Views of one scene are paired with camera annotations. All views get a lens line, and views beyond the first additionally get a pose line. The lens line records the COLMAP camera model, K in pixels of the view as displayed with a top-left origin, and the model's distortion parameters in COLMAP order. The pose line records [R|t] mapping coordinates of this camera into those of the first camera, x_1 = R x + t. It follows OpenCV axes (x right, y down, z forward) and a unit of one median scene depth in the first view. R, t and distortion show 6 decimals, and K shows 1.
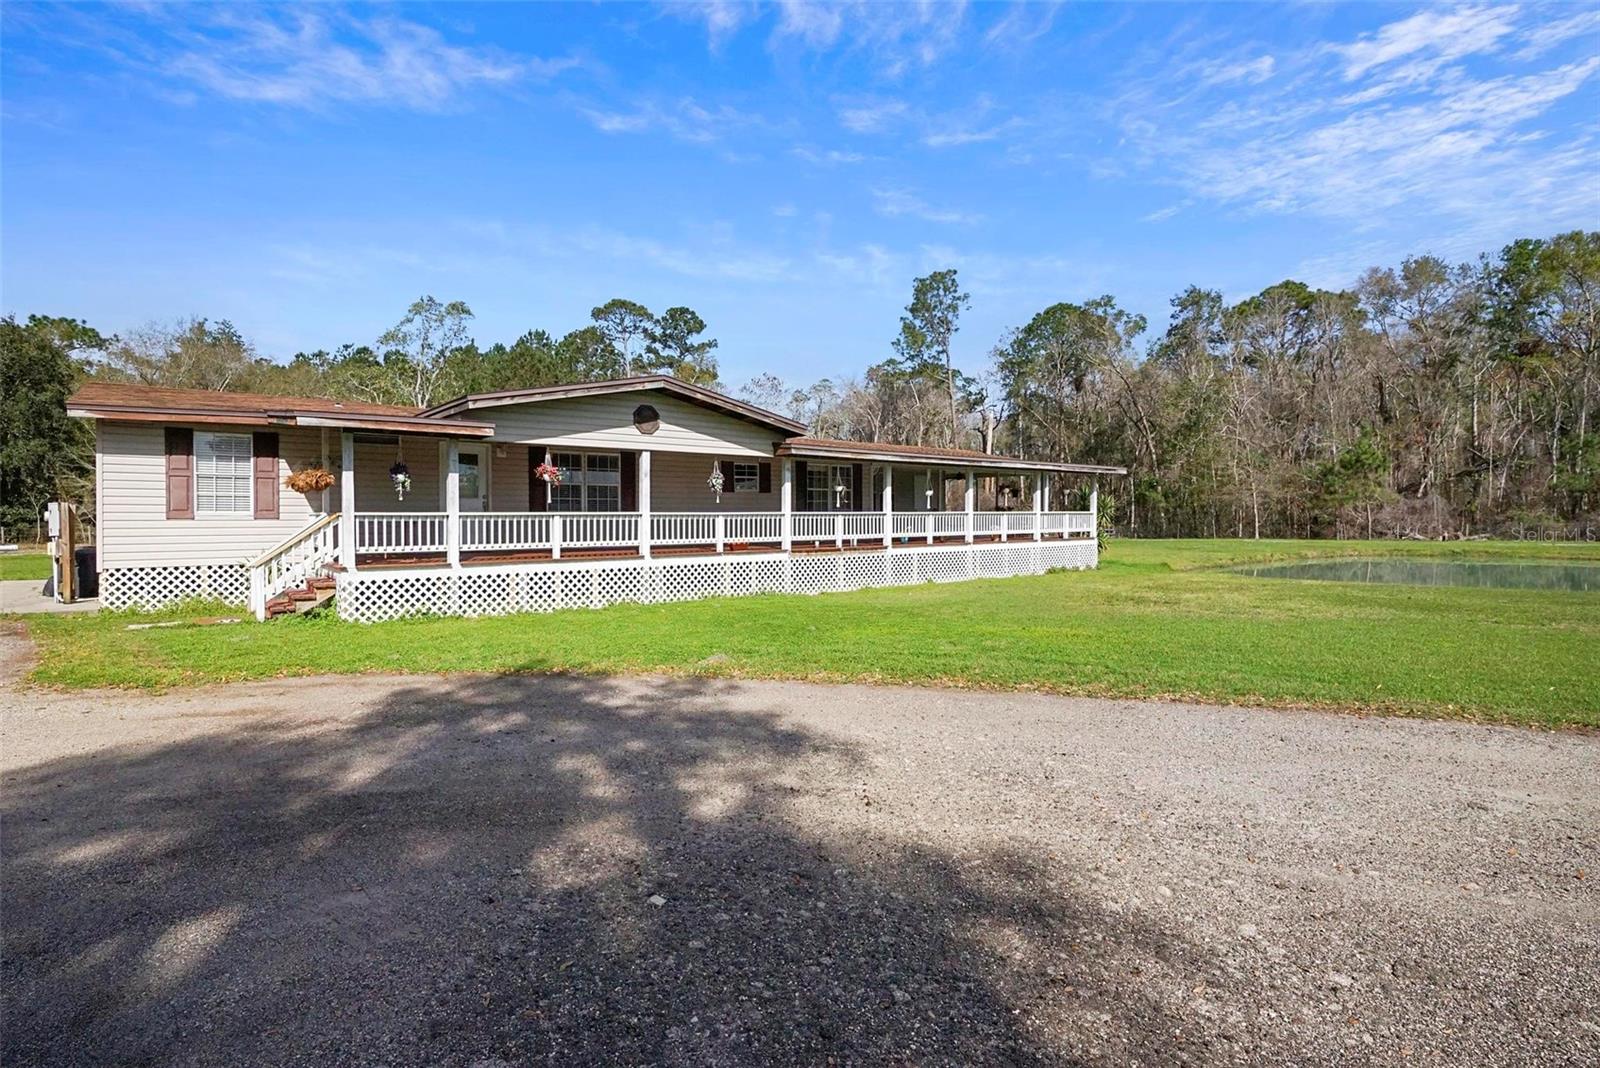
lens RADIAL K [[772.4, 0, 791.5], [0, 772.4, 532.8], [0, 0, 1]] dist [-0.020080, -0.001923]
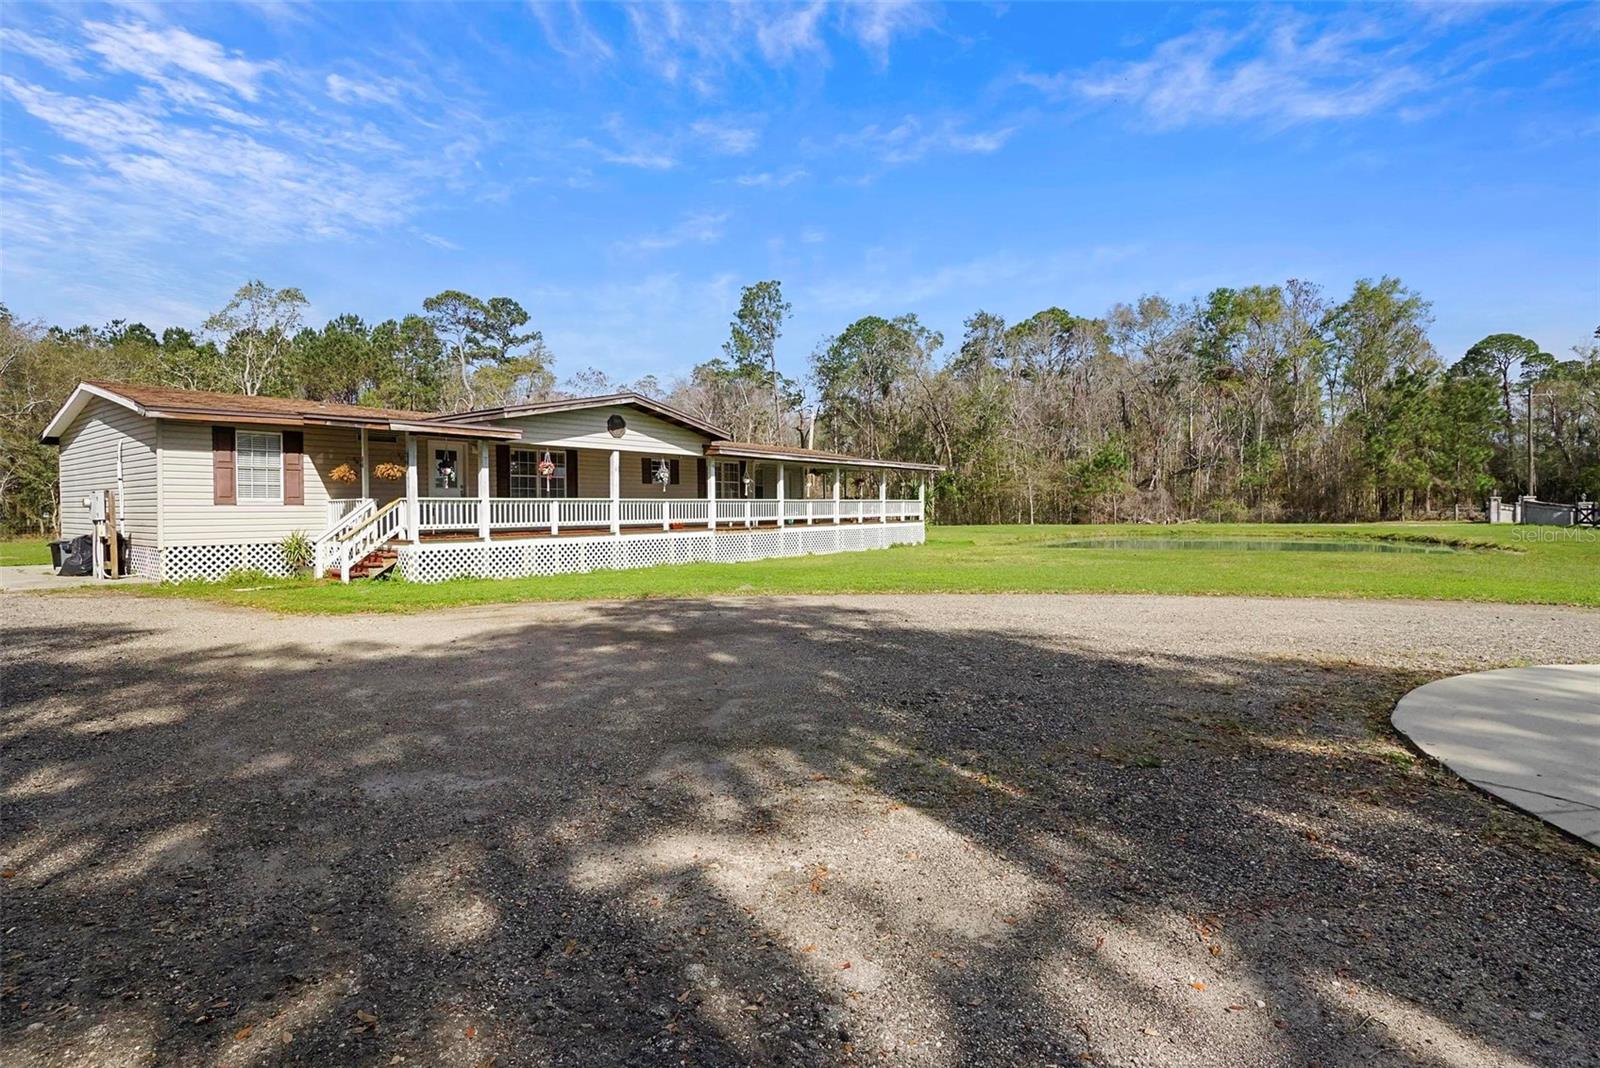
lens RADIAL K [[762.2, 0, 783.5], [0, 762.2, 535.0], [0, 0, 1]] dist [-0.015917, -0.000911]
pose [[0.972410, -0.012422, 0.232946, -0.121987], [0.009690, 0.999870, 0.012867, 0.011465], [-0.233075, -0.010255, 0.972405, -0.169599]]
